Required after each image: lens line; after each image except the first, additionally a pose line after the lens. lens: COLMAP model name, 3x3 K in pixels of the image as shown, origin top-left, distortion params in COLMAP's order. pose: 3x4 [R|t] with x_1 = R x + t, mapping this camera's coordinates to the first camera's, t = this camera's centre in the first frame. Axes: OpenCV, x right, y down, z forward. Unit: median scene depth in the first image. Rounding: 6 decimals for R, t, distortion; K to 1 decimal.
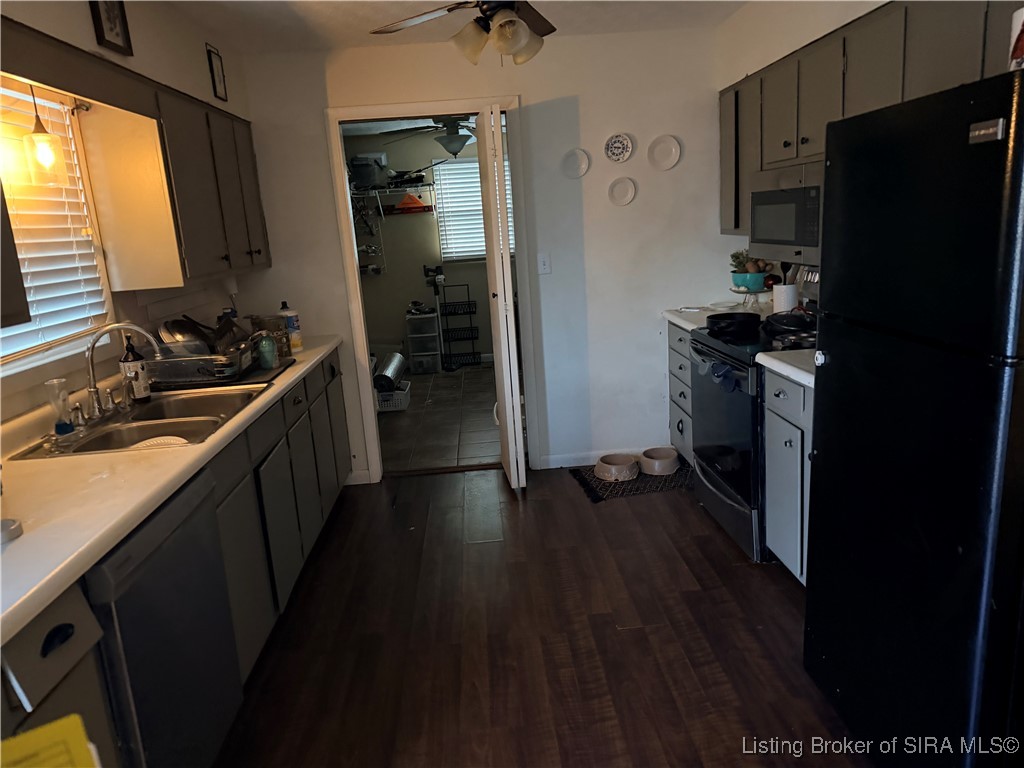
lens RADIAL K [[716.7, 0, 508.9], [0, 716.7, 389.0], [0, 0, 1]] dist [0.057756, -0.000572]
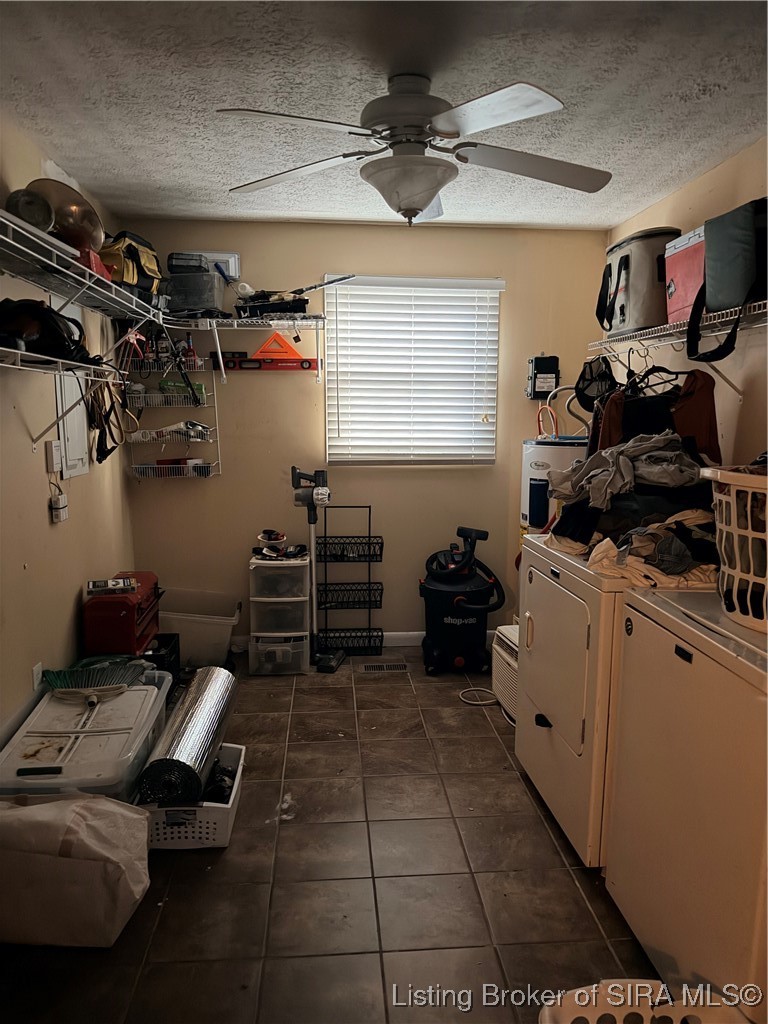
lens RADIAL K [[716.7, 0, 389.6], [0, 716.7, 509.3], [0, 0, 1]] dist [0.057756, -0.000572]
pose [[0.996358, 0.073290, 0.043584, -0.068216], [-0.069599, 0.994289, -0.080908, -0.104000], [-0.049265, 0.077580, 0.995768, 0.473735]]
